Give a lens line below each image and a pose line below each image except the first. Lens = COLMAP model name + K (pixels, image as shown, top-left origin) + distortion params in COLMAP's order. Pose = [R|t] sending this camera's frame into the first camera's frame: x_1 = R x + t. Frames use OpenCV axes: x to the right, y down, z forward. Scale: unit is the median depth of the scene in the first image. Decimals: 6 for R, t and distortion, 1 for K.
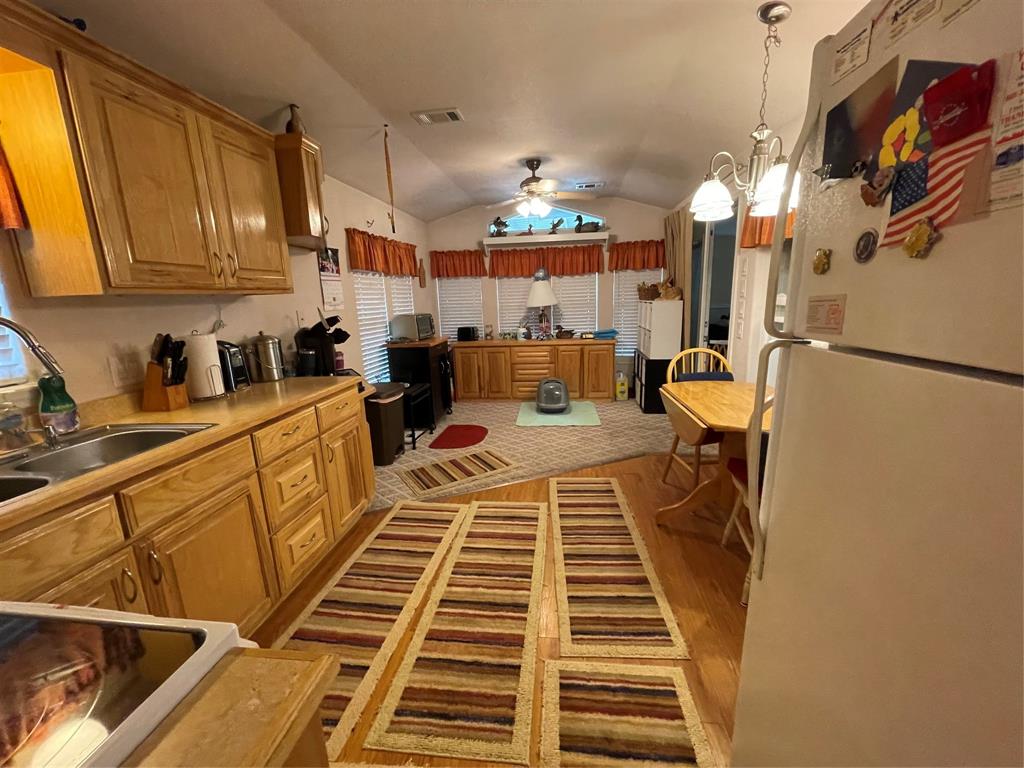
lens RADIAL K [[416.5, 0, 512.0], [0, 416.5, 384.0], [0, 0, 1]] dist [0.000523, -0.000678]
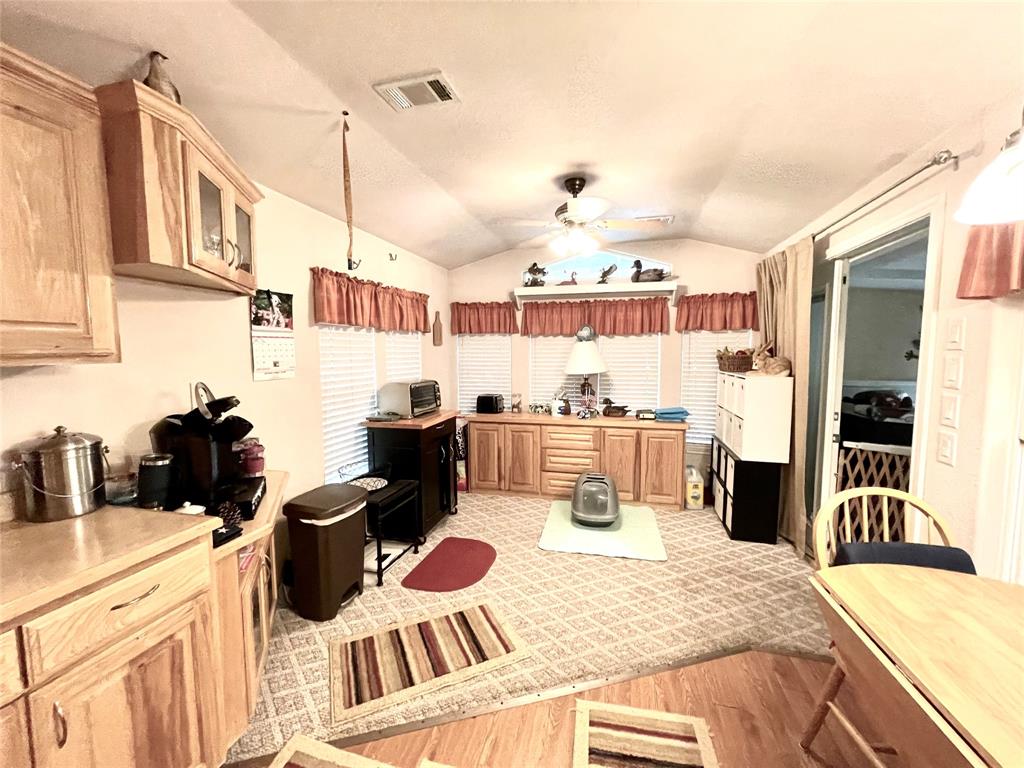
lens RADIAL K [[415.7, 0, 508.3], [0, 415.7, 383.4], [0, 0, 1]] dist [0.000434, -0.000077]
pose [[0.990755, 0.040900, -0.129352, 0.034183], [-0.056883, 0.990851, -0.122389, -0.074020], [0.123163, 0.128615, 0.984017, 0.252809]]
